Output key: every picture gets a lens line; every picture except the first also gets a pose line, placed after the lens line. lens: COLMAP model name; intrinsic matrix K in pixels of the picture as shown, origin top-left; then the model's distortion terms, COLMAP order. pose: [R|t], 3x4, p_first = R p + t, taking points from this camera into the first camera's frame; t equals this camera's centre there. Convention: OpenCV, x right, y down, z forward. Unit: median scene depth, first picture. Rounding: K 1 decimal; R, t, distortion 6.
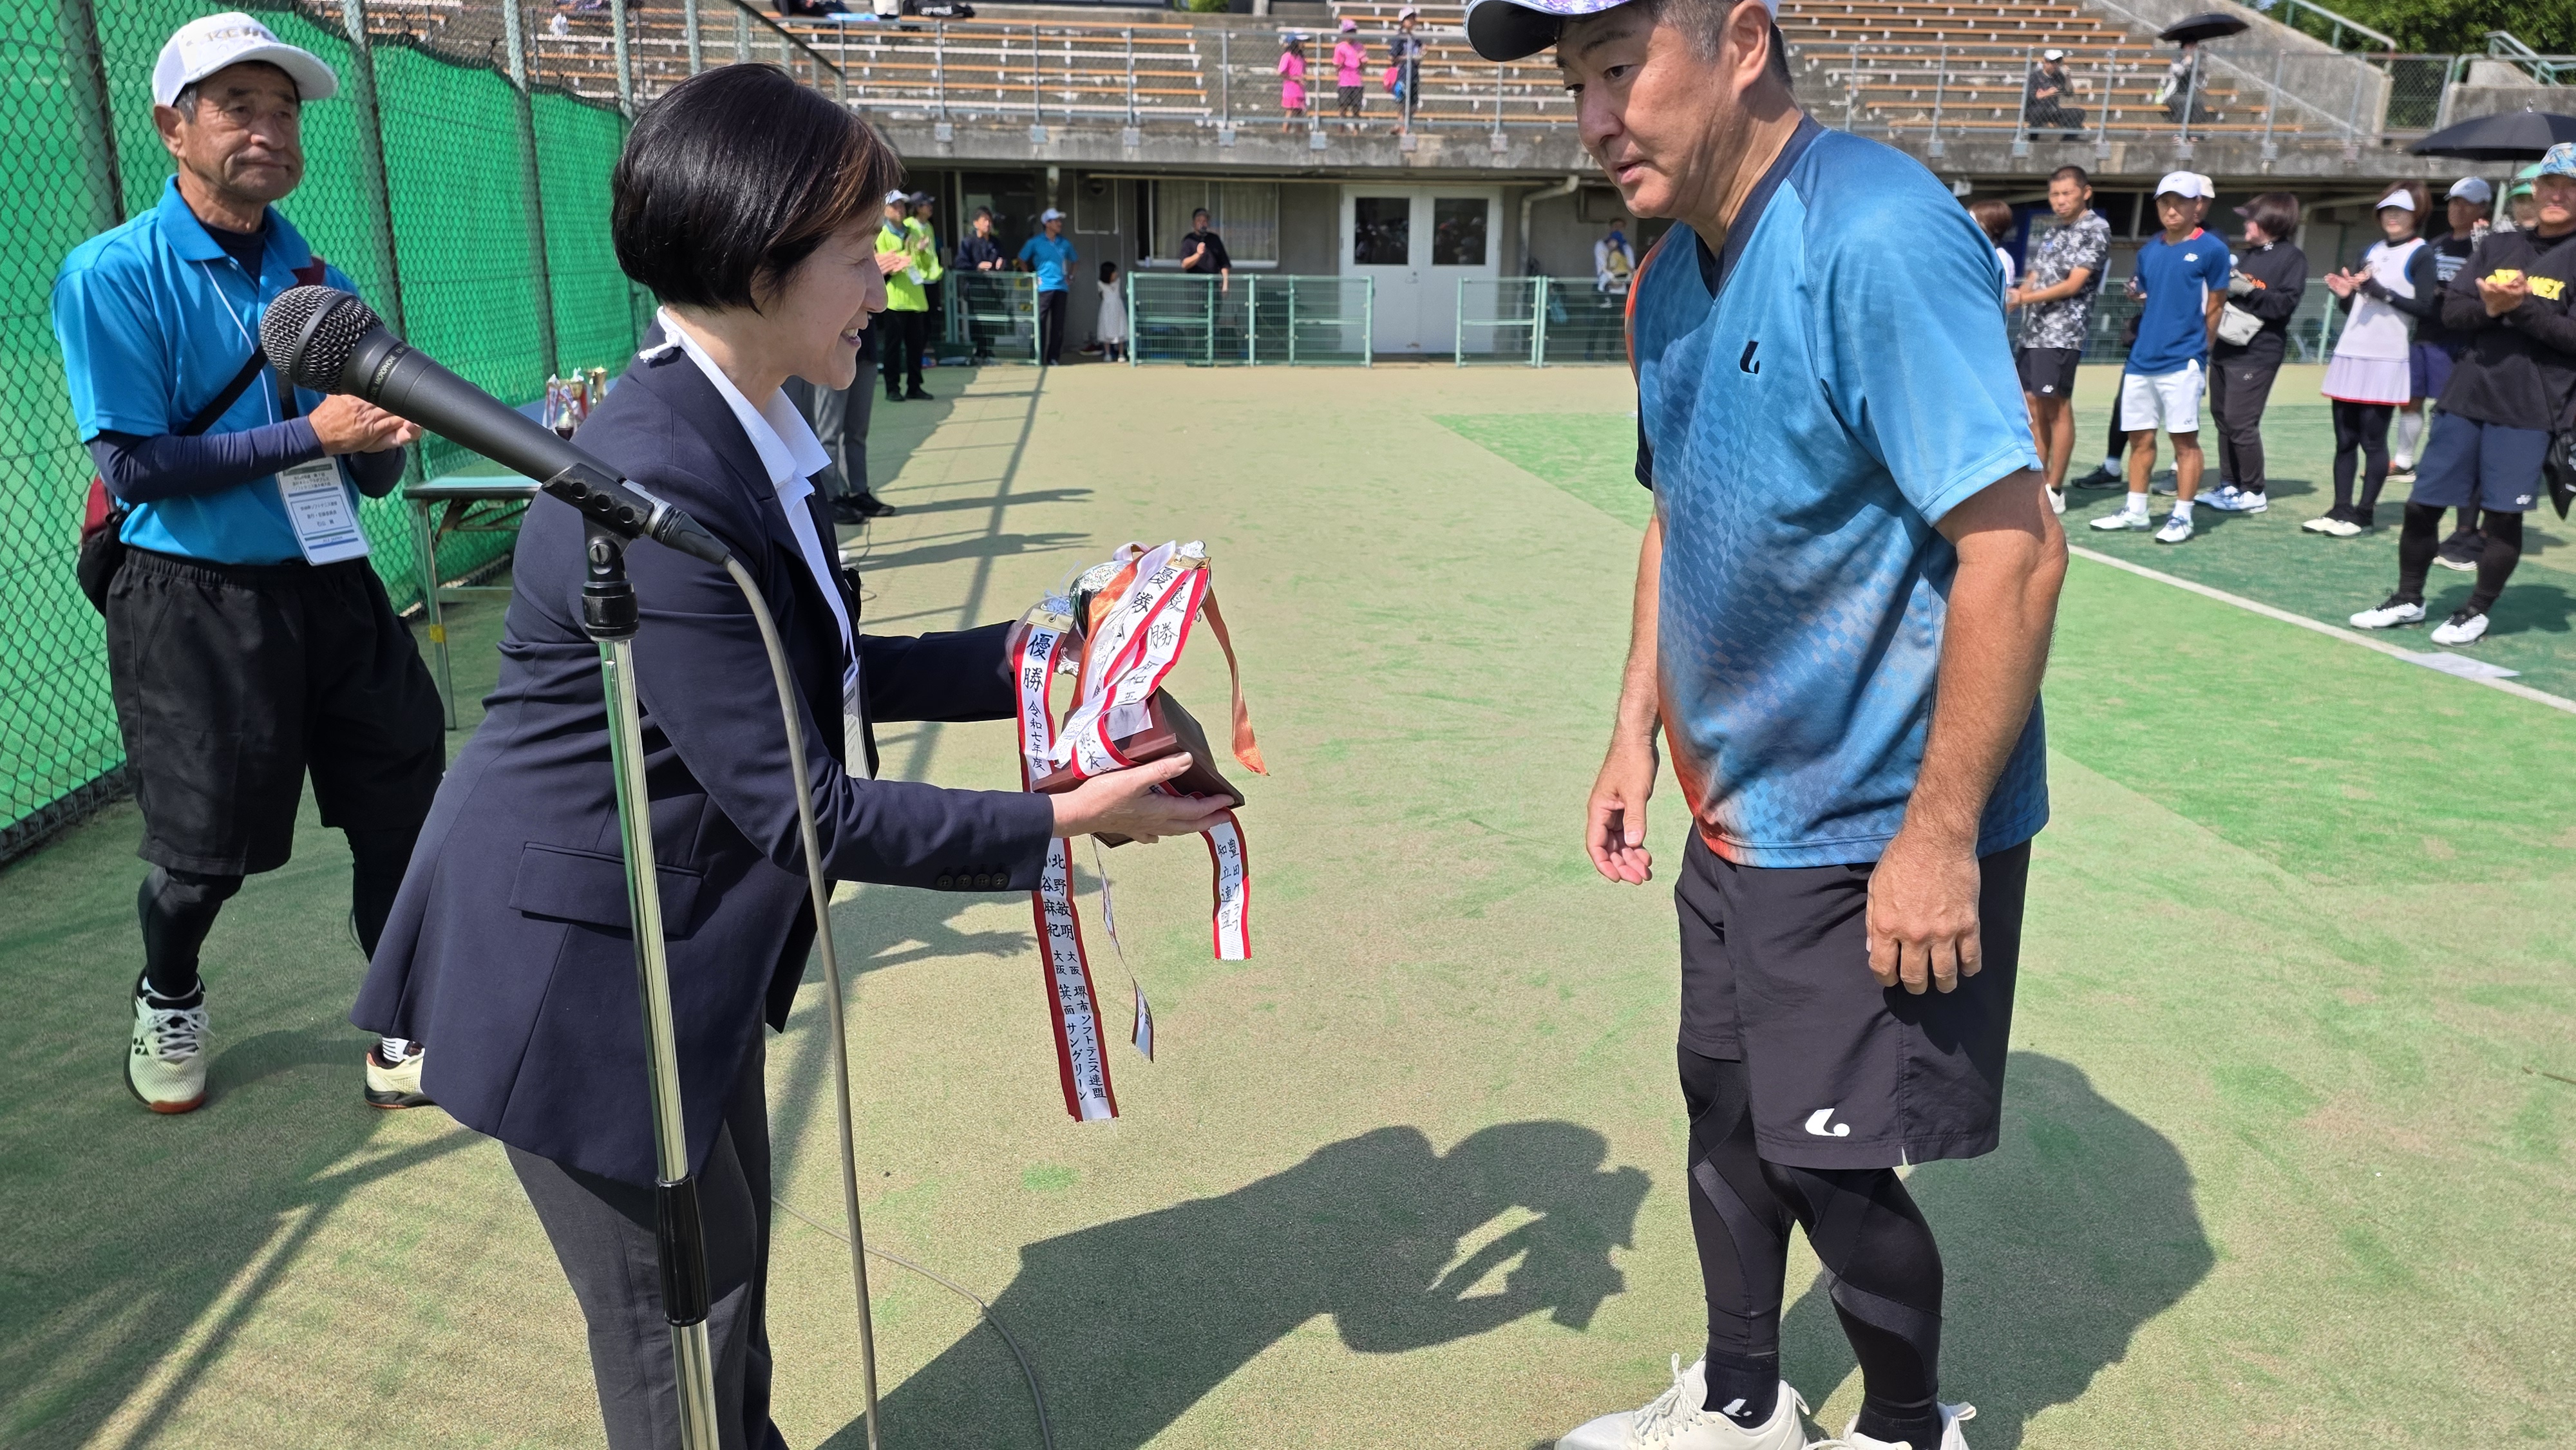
lens RADIAL K [[1642.2, 0, 1343.9], [0, 1642.2, 719.8], [0, 0, 1]] dist [0.024488, -0.005959]
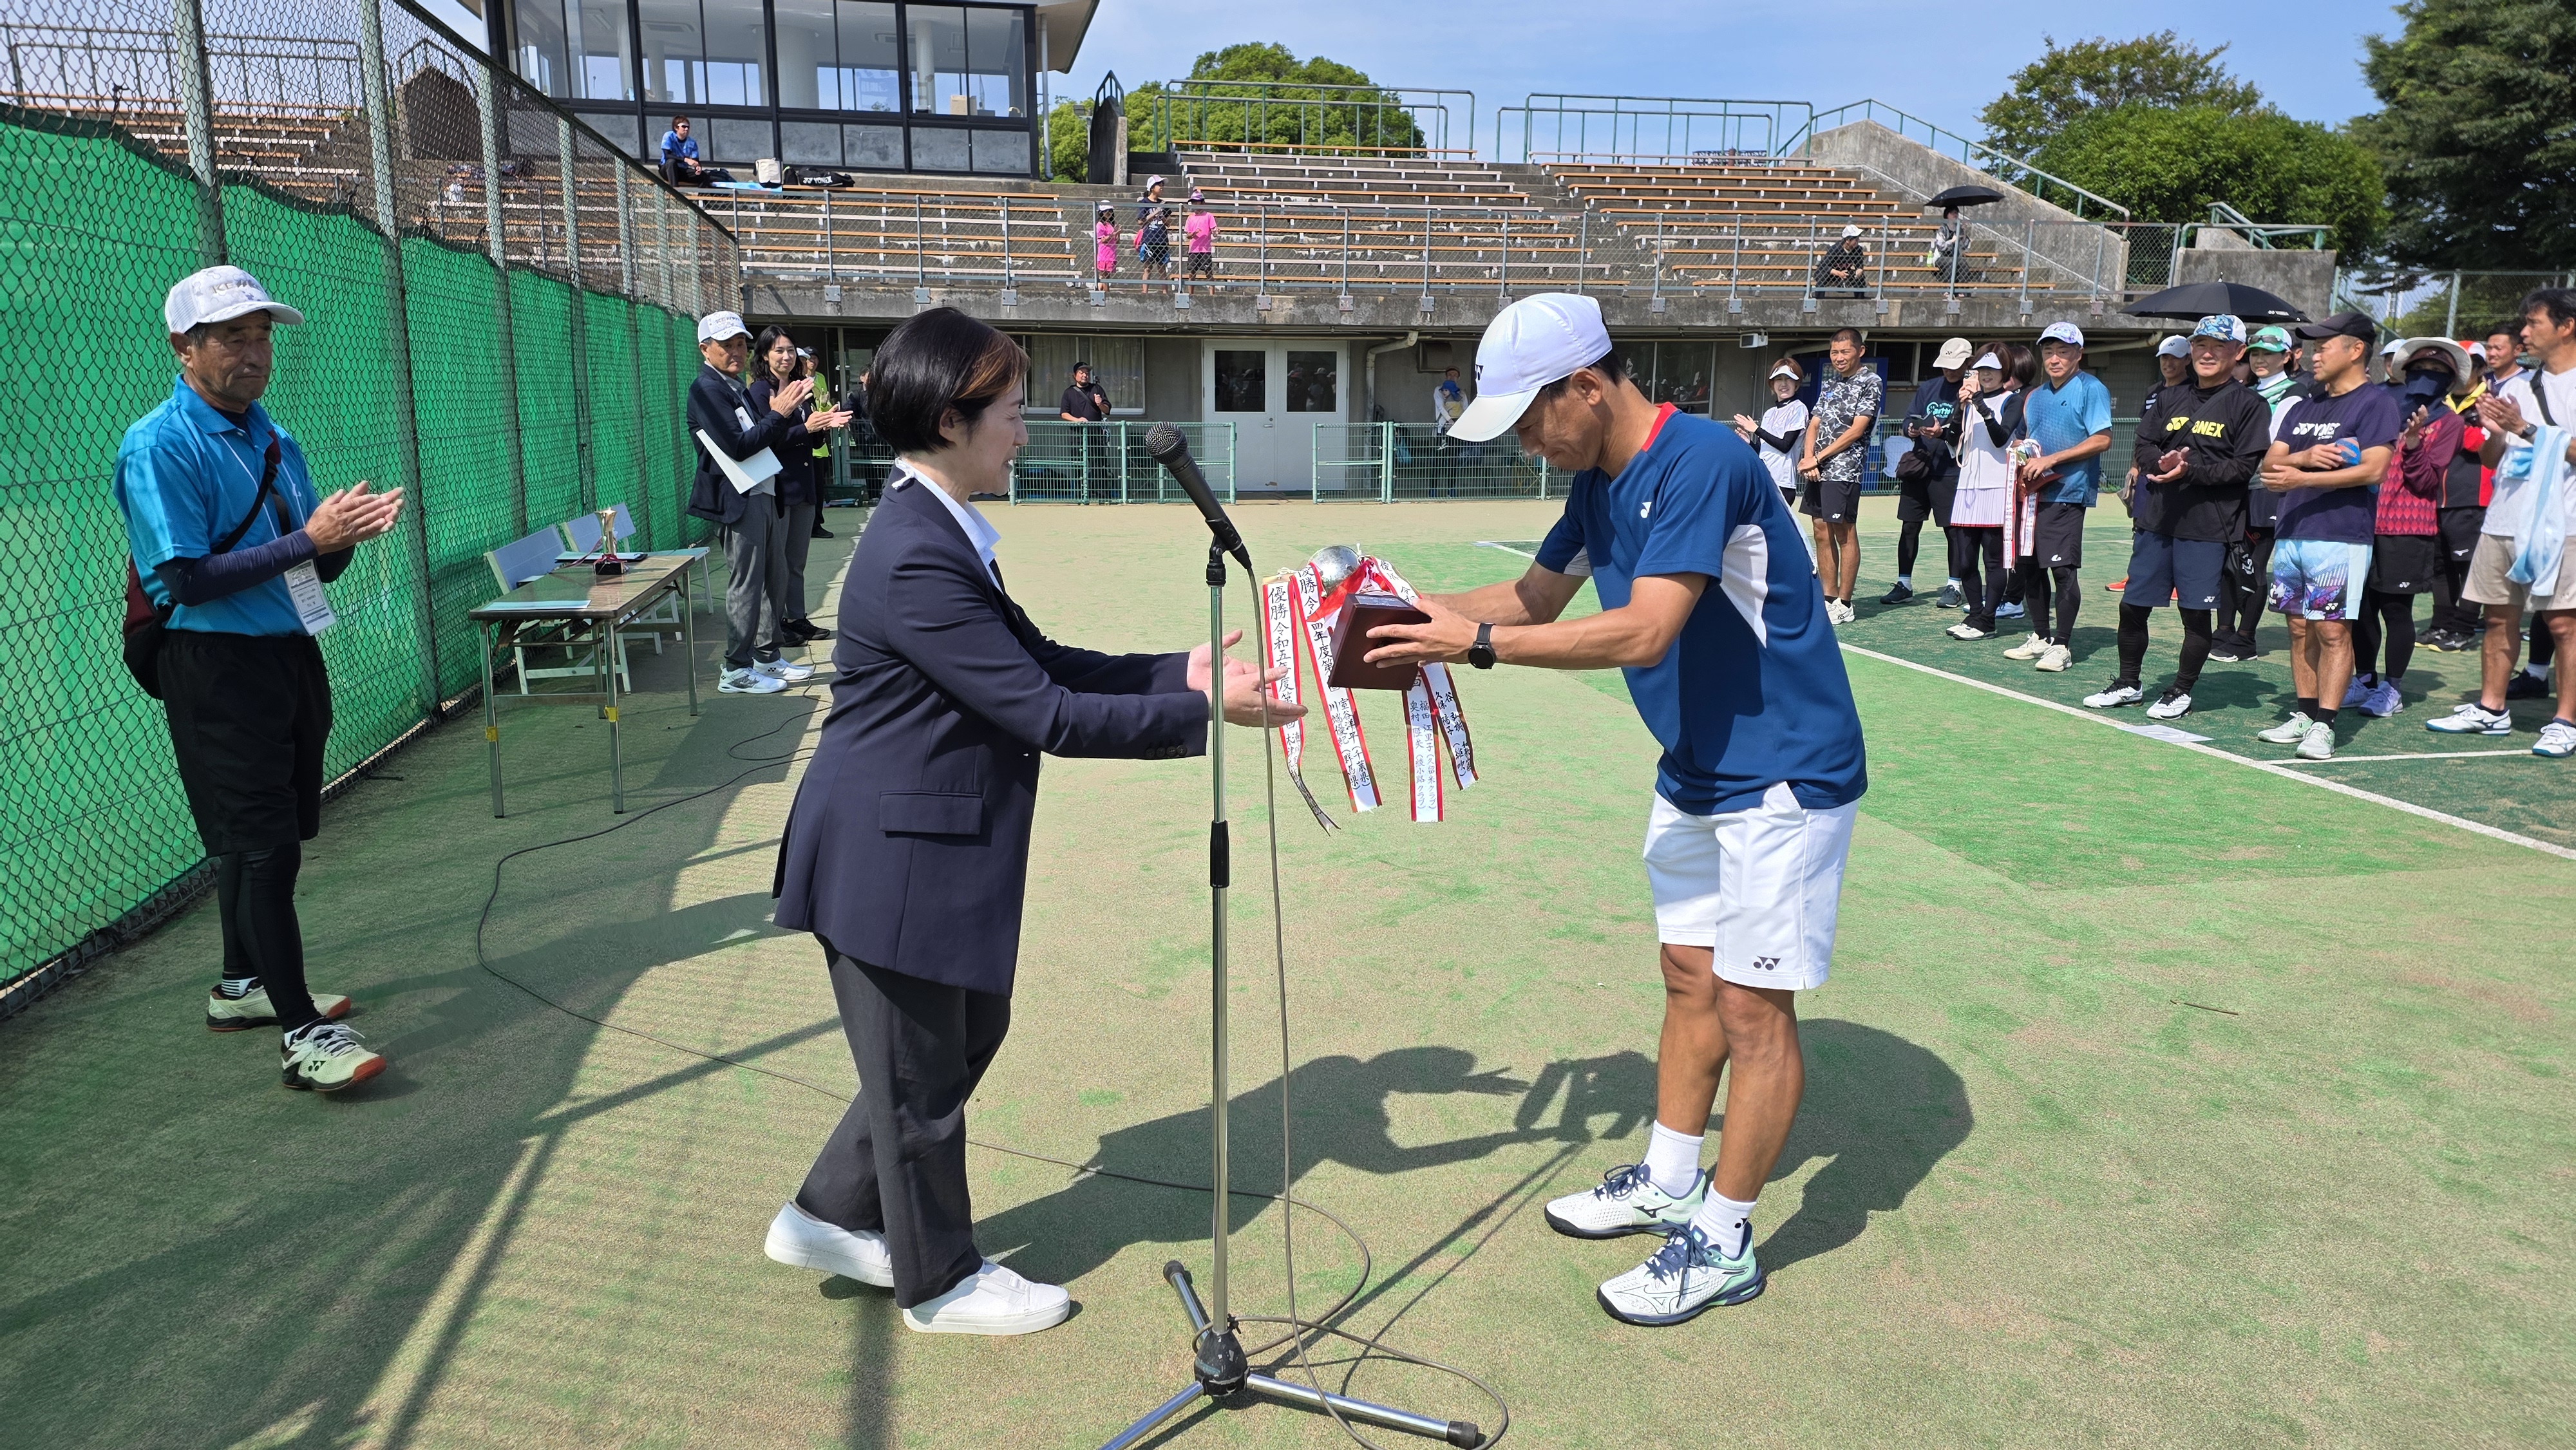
lens RADIAL K [[1712.6, 0, 1288.0], [0, 1712.6, 725.0], [0, 0, 1]] dist [0.074240, -0.073780]
pose [[0.997219, -0.019981, 0.071802, -0.032708], [0.025956, 0.996189, -0.083265, 0.025893], [-0.069865, 0.084897, 0.993937, -0.116351]]
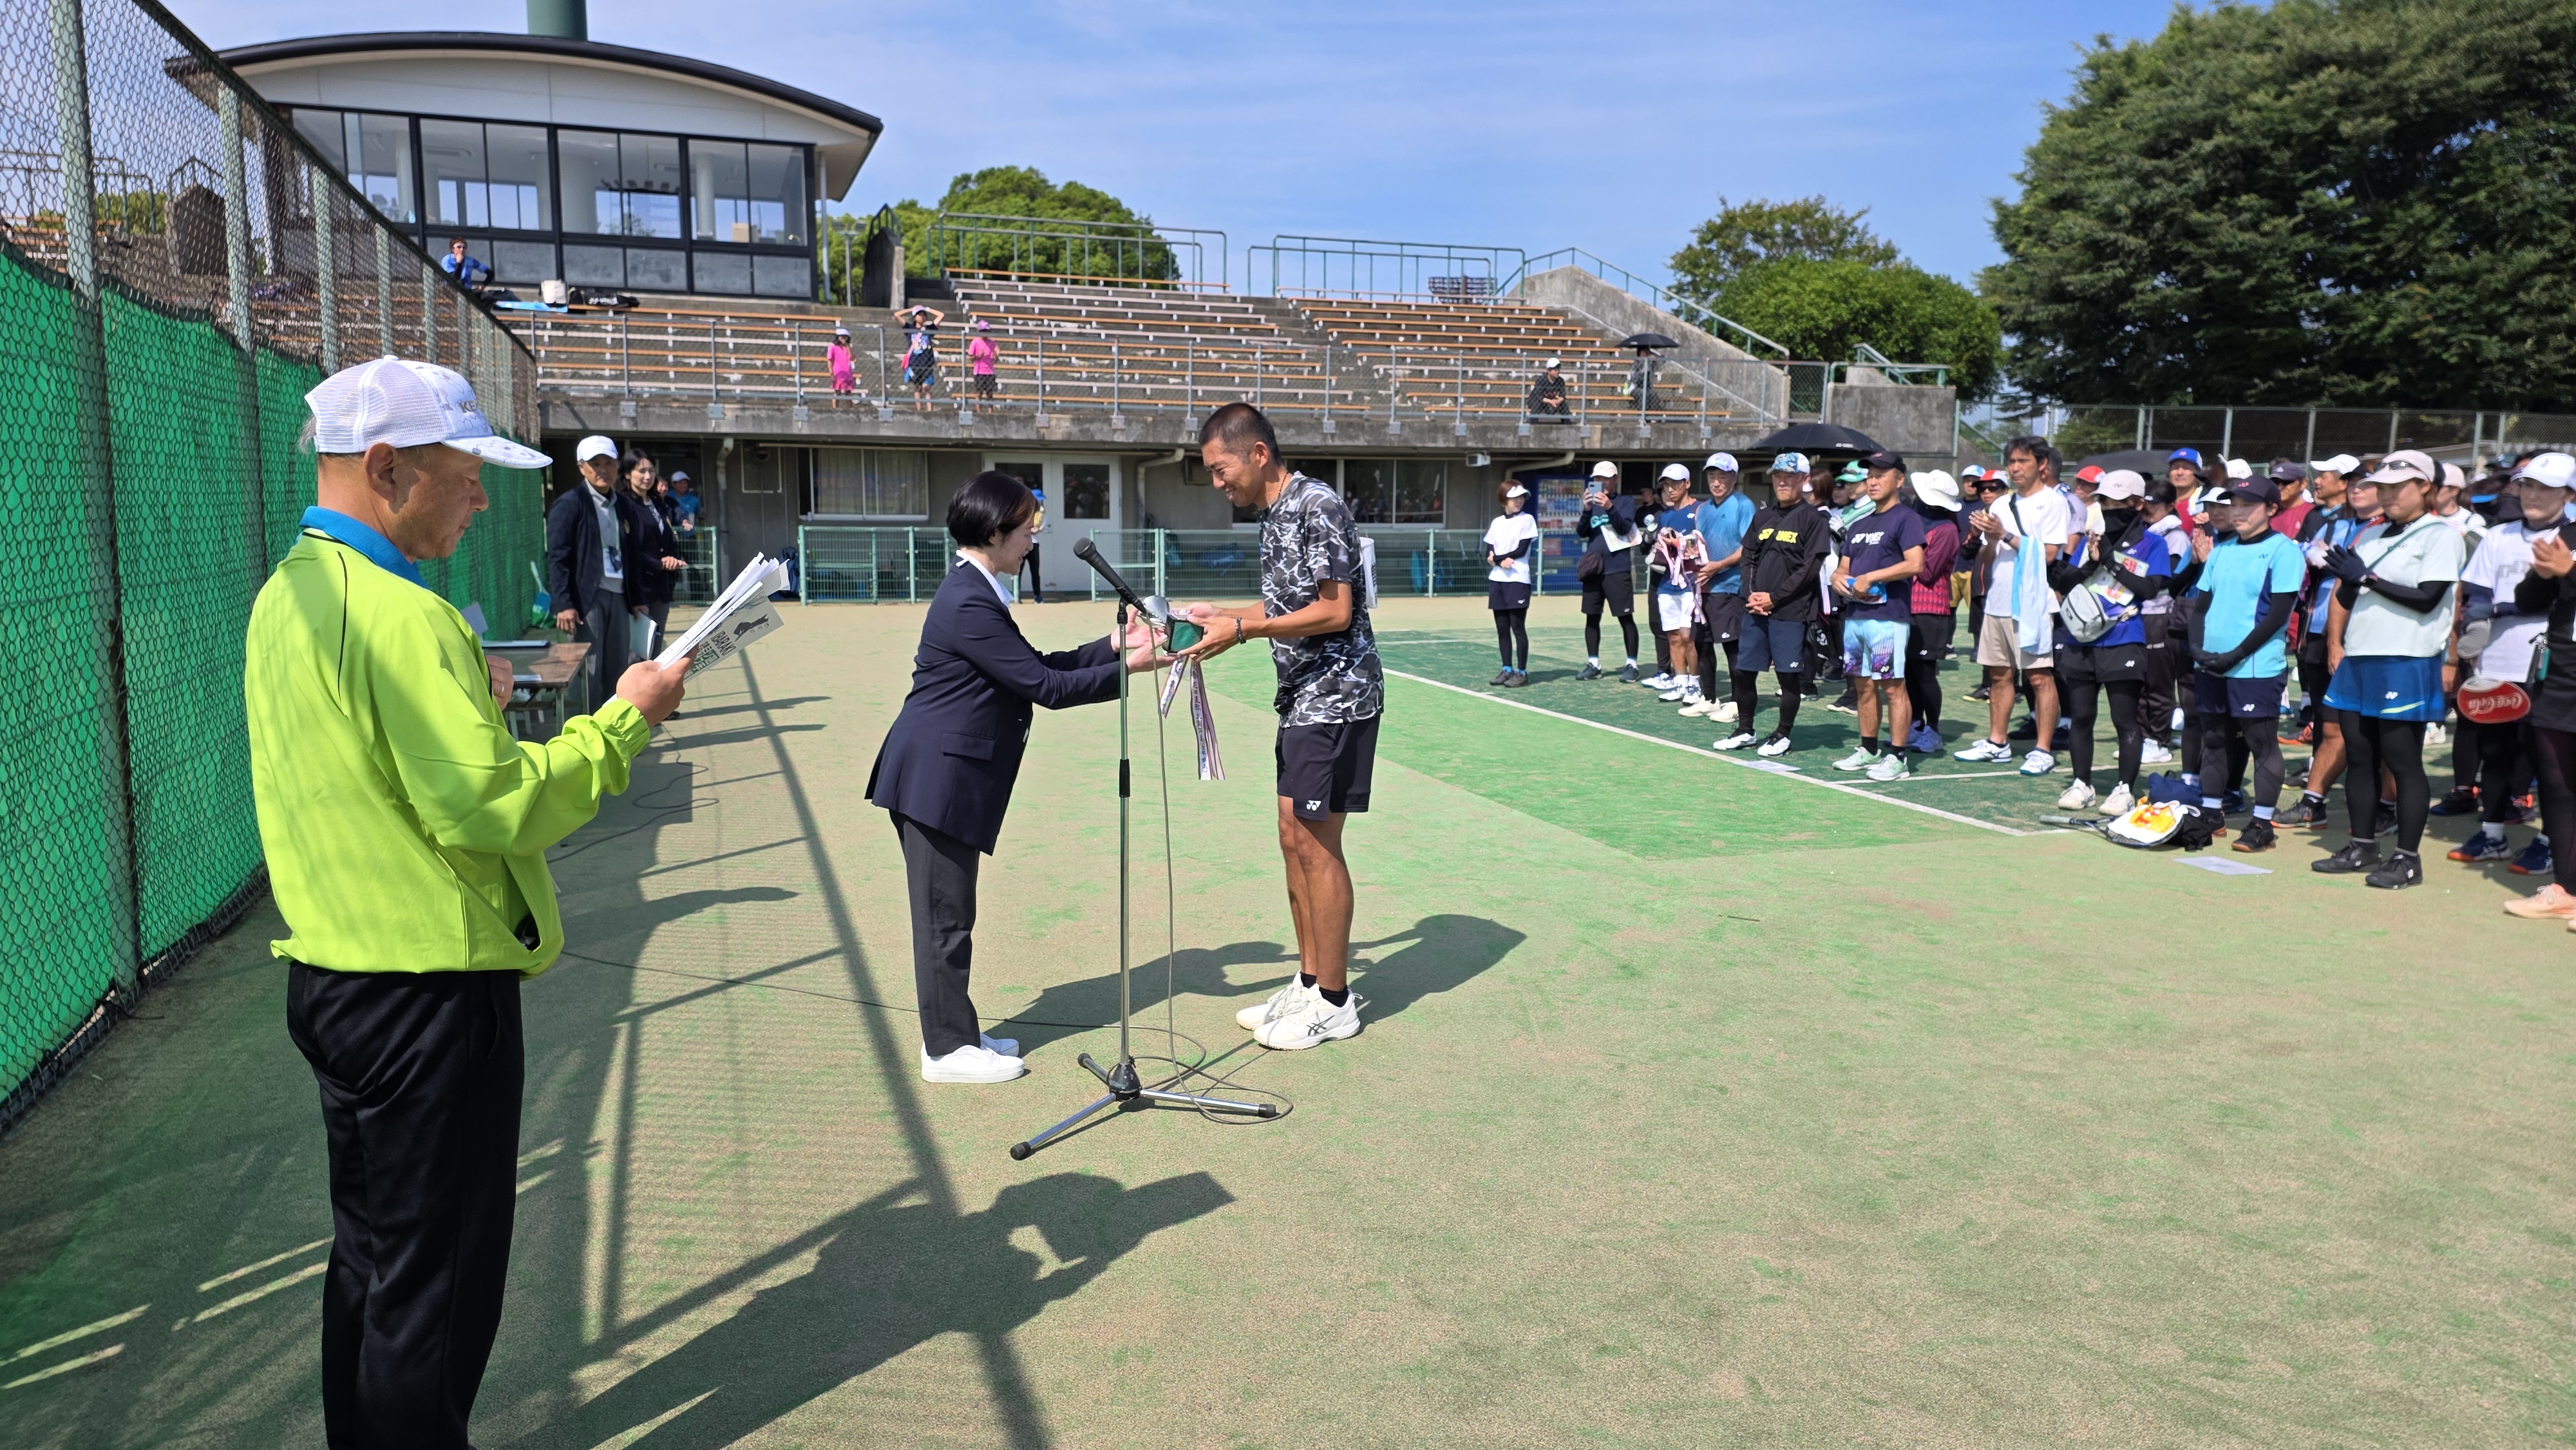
lens RADIAL K [[1917.2, 0, 1359.3], [0, 1917.2, 719.8], [0, 0, 1]] dist [0.150156, -0.427552]
pose [[0.968679, -0.032530, 0.246174, -0.090518], [0.070691, 0.986486, -0.147809, 0.089332], [-0.238040, 0.160581, 0.957889, -0.369524]]
